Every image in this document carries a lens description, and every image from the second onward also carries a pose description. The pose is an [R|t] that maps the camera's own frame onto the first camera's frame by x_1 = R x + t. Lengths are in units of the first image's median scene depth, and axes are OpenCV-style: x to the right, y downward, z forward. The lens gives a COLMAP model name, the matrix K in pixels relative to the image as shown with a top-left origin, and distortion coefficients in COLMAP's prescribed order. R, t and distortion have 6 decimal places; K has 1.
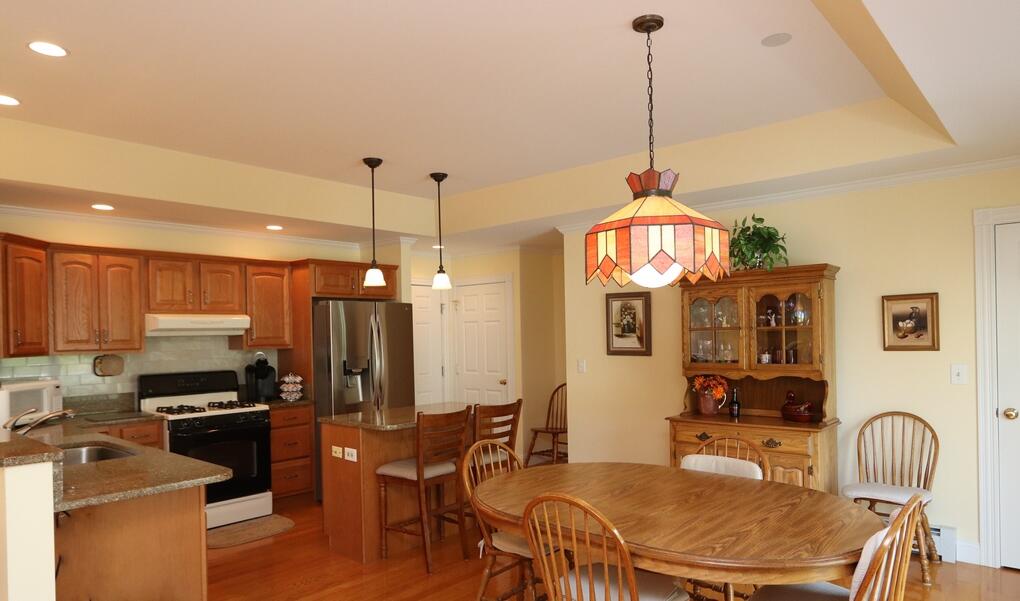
lens RADIAL K [[631.9, 0, 520.0], [0, 631.9, 336.2], [0, 0, 1]] dist [0.001688, 0.001023]
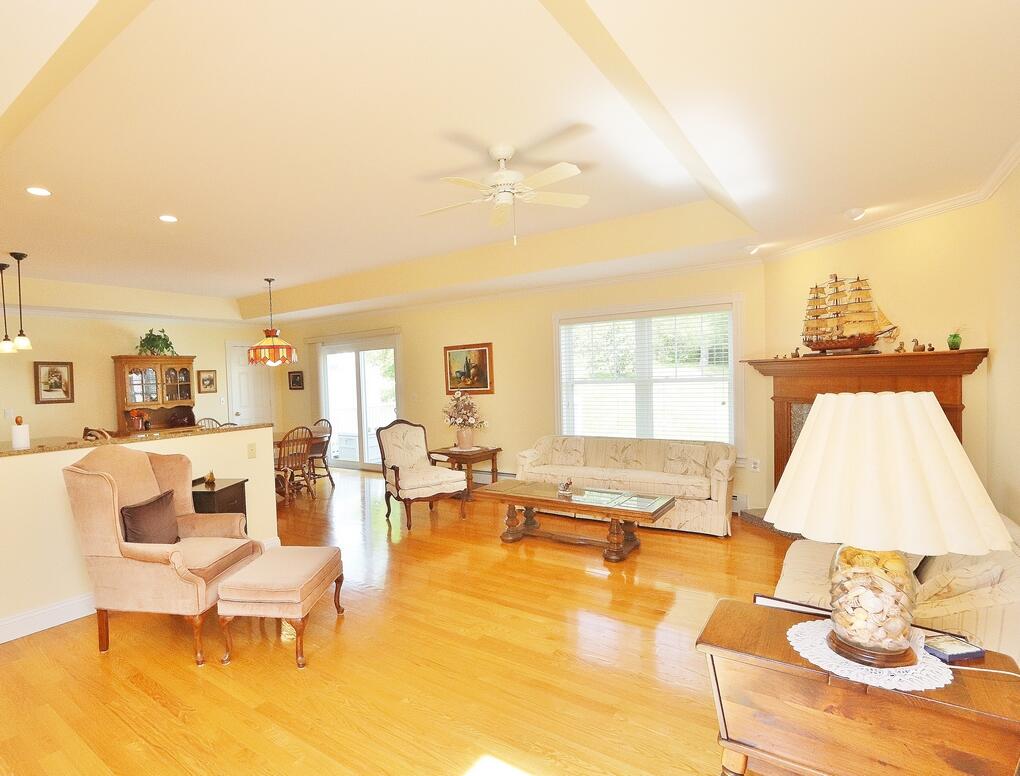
lens RADIAL K [[537.9, 0, 429.3], [0, 537.9, 398.7], [0, 0, 1]] dist [-0.007852, 0.000303]
pose [[-0.045955, -0.018542, 0.998771, -1.342283], [0.034840, 0.999190, 0.020153, 0.028915], [-0.998336, 0.035724, -0.045271, 0.186691]]
